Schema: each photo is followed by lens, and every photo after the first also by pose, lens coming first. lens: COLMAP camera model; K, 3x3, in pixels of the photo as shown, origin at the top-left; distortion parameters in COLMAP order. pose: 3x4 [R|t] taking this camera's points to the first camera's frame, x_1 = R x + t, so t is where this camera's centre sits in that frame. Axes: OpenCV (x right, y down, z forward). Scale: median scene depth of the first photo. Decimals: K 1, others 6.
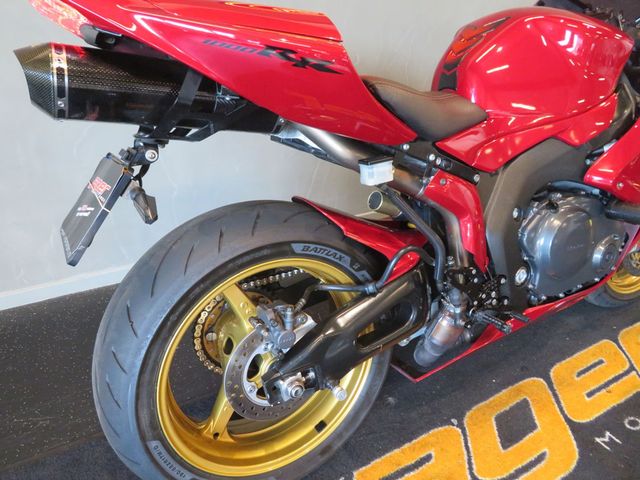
lens RADIAL K [[455.9, 0, 316.3], [0, 455.9, 239.9], [0, 0, 1]] dist [-0.009000, -0.000194]
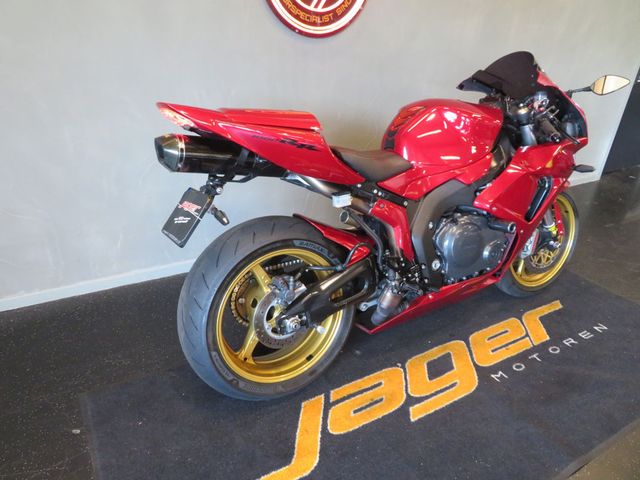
lens RADIAL K [[455.9, 0, 316.3], [0, 455.9, 239.9], [0, 0, 1]] dist [-0.009000, -0.000194]
pose [[0.999841, 0.006728, 0.016534, 0.004057], [-0.005935, 0.998850, -0.047580, 0.077950], [-0.016835, 0.047474, 0.998731, -0.649697]]
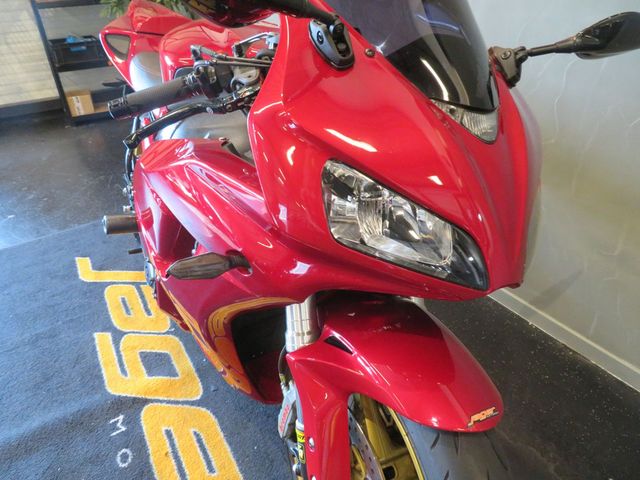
lens RADIAL K [[455.9, 0, 316.3], [0, 455.9, 239.9], [0, 0, 1]] dist [-0.009000, -0.000194]
pose [[0.004729, 0.468692, -0.883349, 1.701824], [-0.445442, 0.791866, 0.417768, -0.683808], [0.895298, 0.391505, 0.212520, 1.255312]]
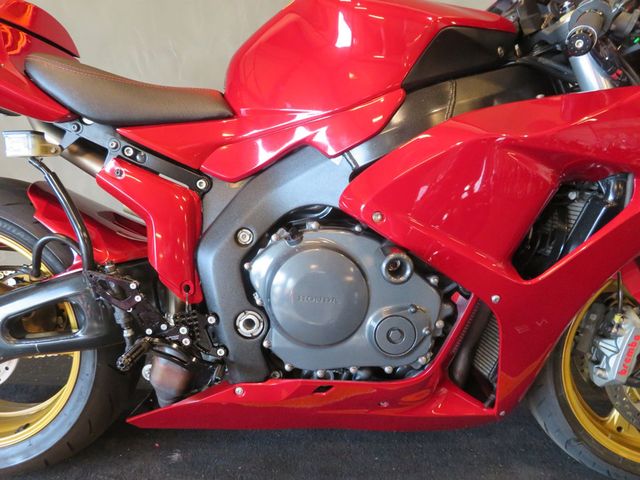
lens RADIAL K [[455.9, 0, 316.3], [0, 455.9, 239.9], [0, 0, 1]] dist [-0.009000, -0.000194]
pose [[0.854144, 0.146107, -0.499089, 0.977672], [-0.232026, 0.965970, -0.114305, 0.006843], [0.465404, 0.213435, 0.858979, 0.422261]]
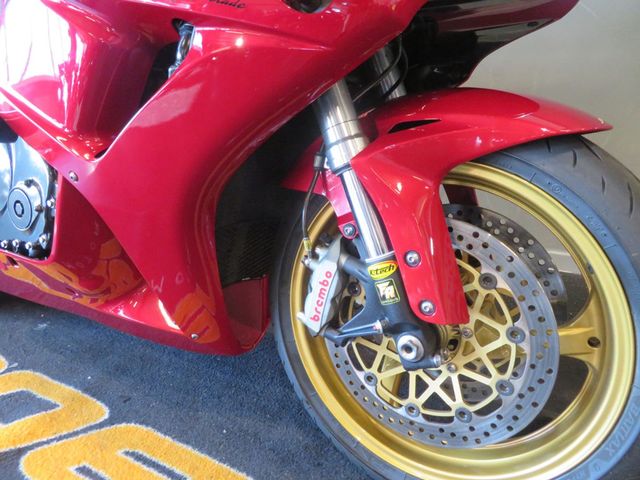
lens RADIAL K [[455.9, 0, 316.3], [0, 455.9, 239.9], [0, 0, 1]] dist [-0.009000, -0.000194]
pose [[0.527557, 0.271858, -0.804846, 1.604637], [-0.368134, 0.926995, 0.071815, -0.142186], [0.765611, 0.258405, 0.589123, 1.094937]]
